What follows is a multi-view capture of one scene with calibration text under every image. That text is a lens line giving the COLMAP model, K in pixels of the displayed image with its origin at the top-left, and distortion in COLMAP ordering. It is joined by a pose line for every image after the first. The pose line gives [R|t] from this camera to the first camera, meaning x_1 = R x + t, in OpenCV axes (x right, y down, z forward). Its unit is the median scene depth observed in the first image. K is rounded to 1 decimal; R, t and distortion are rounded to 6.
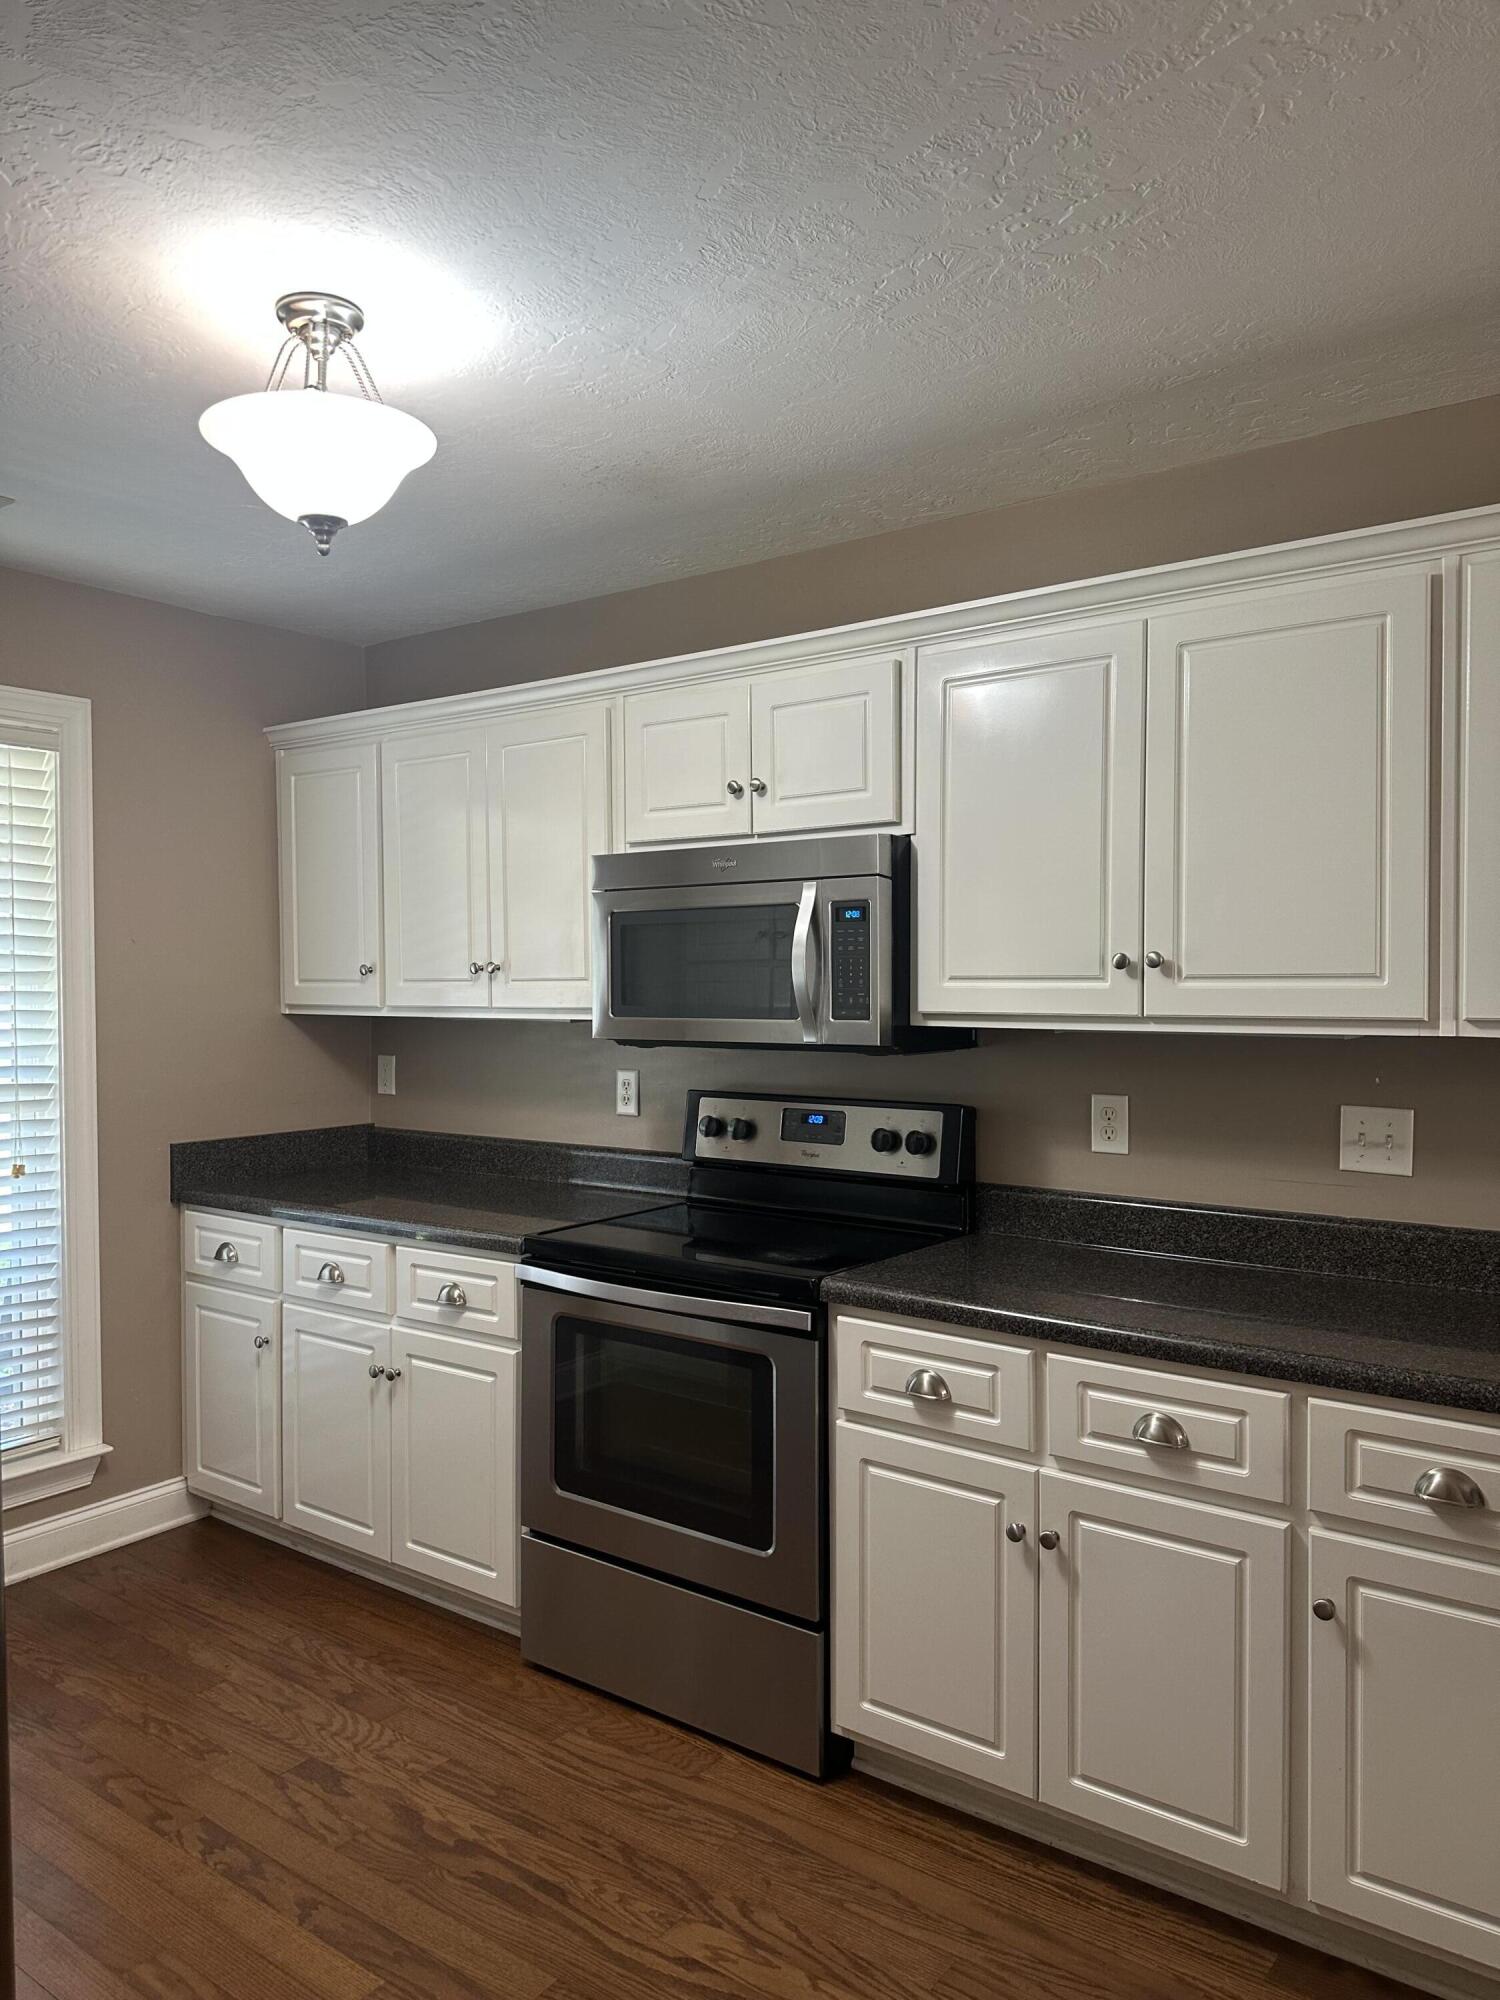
lens RADIAL K [[1415.2, 0, 772.0], [0, 1415.2, 995.2], [0, 0, 1]] dist [0.055093, -0.066661]
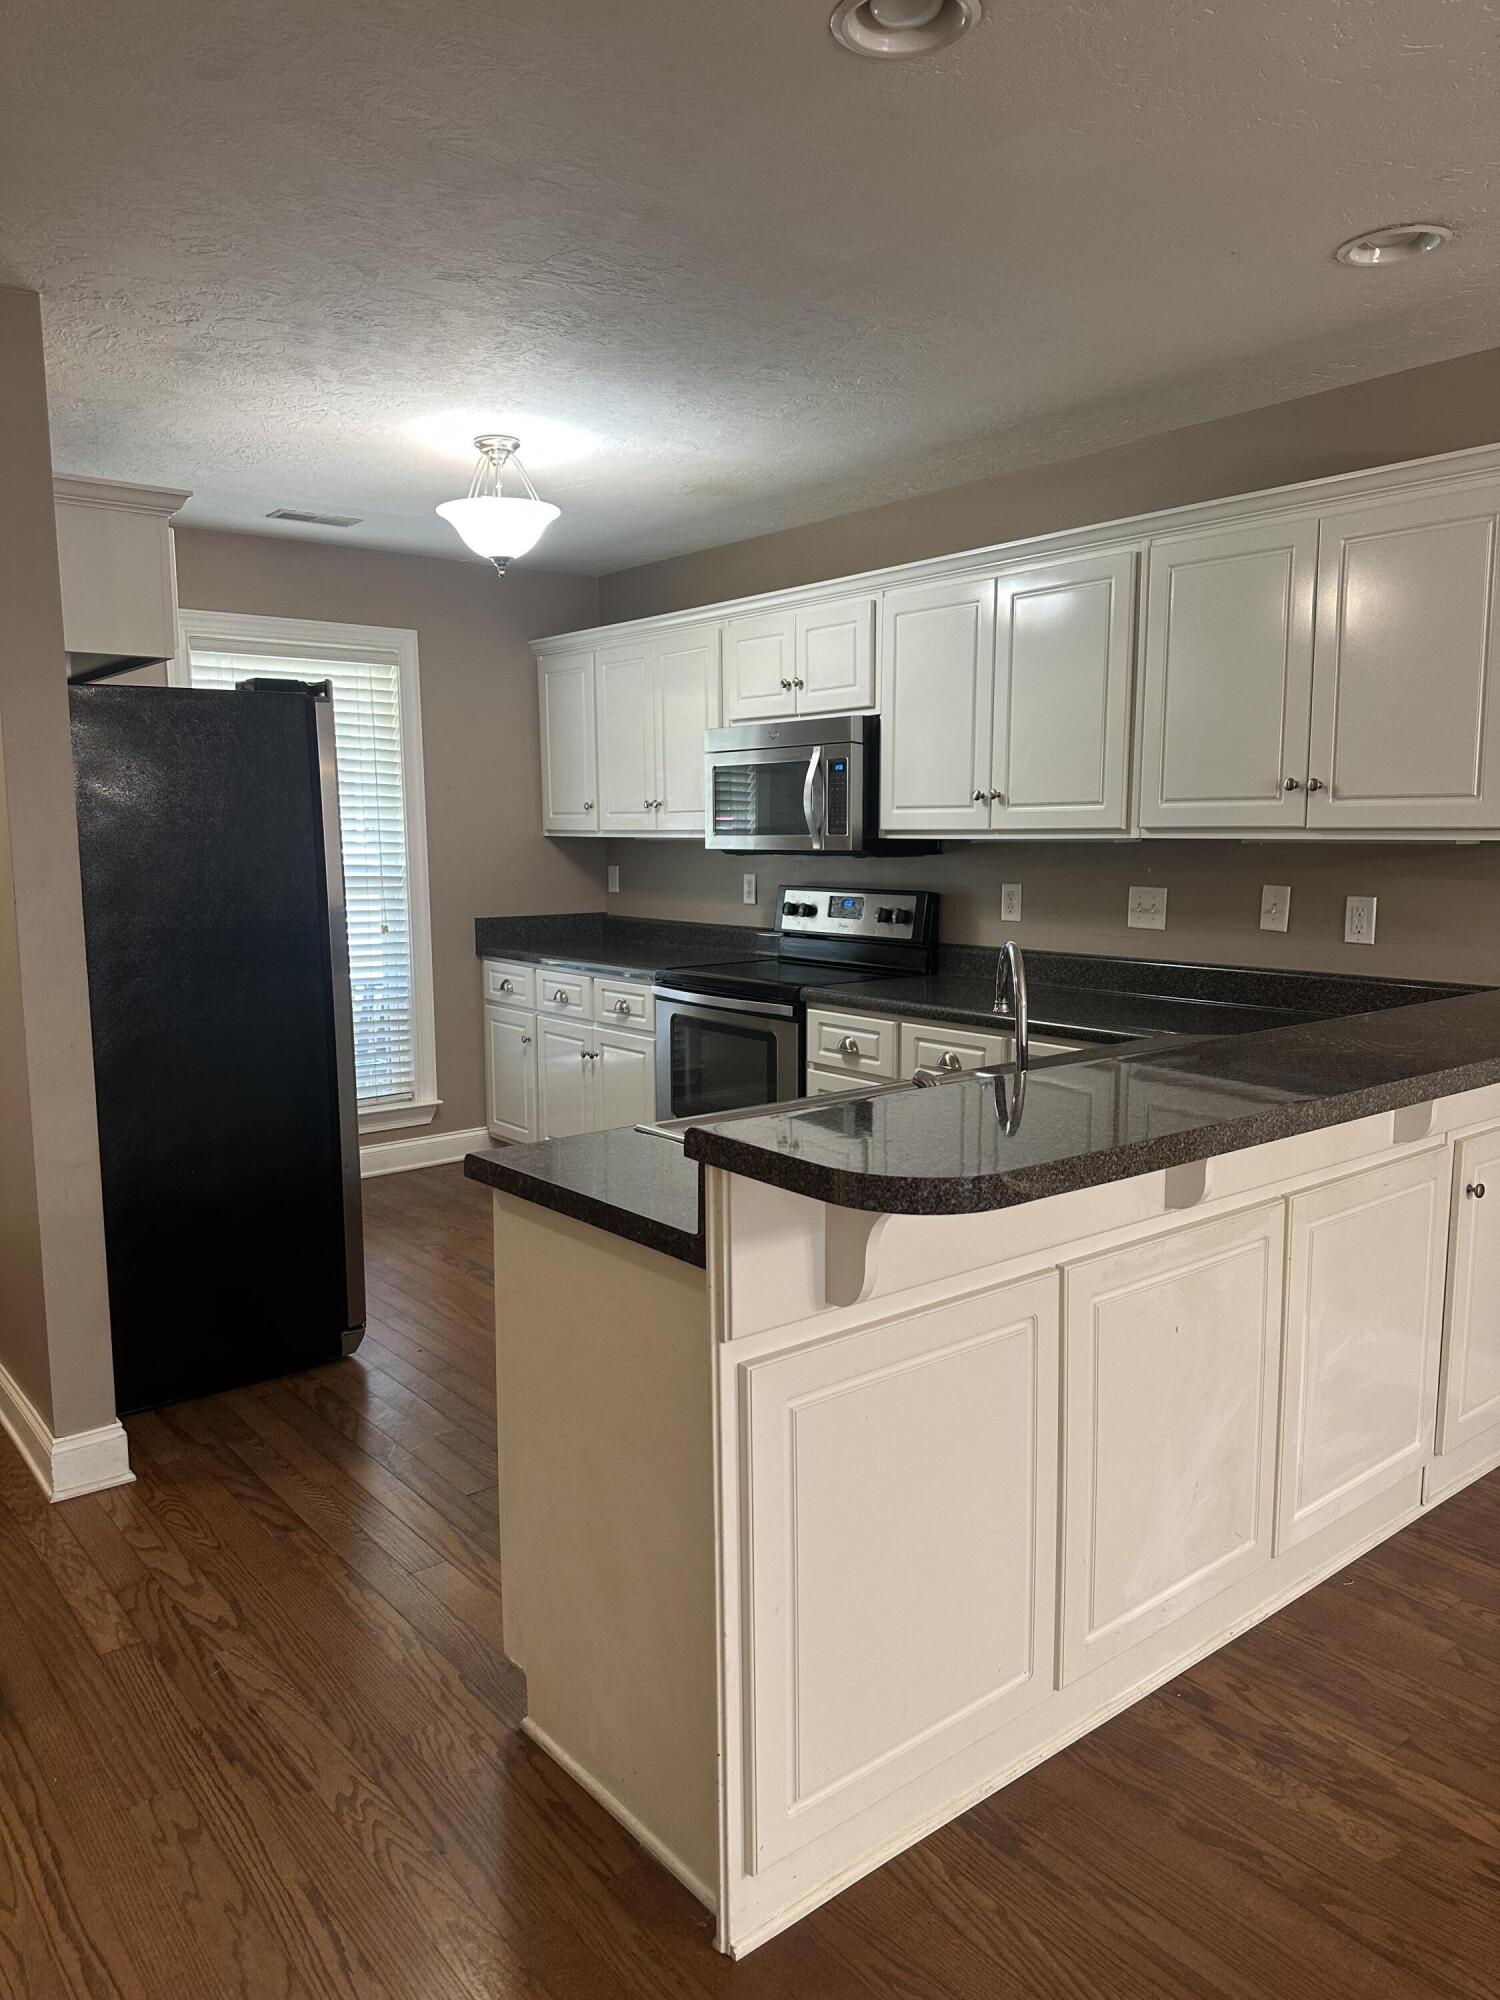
lens RADIAL K [[1415.2, 0, 759.3], [0, 1415.2, 1003.4], [0, 0, 1]] dist [0.055093, -0.066661]
pose [[0.966485, 0.030788, -0.254870, 0.332972], [-0.001279, 0.993348, 0.115145, 0.020407], [0.256719, -0.110960, 0.960095, -0.504809]]
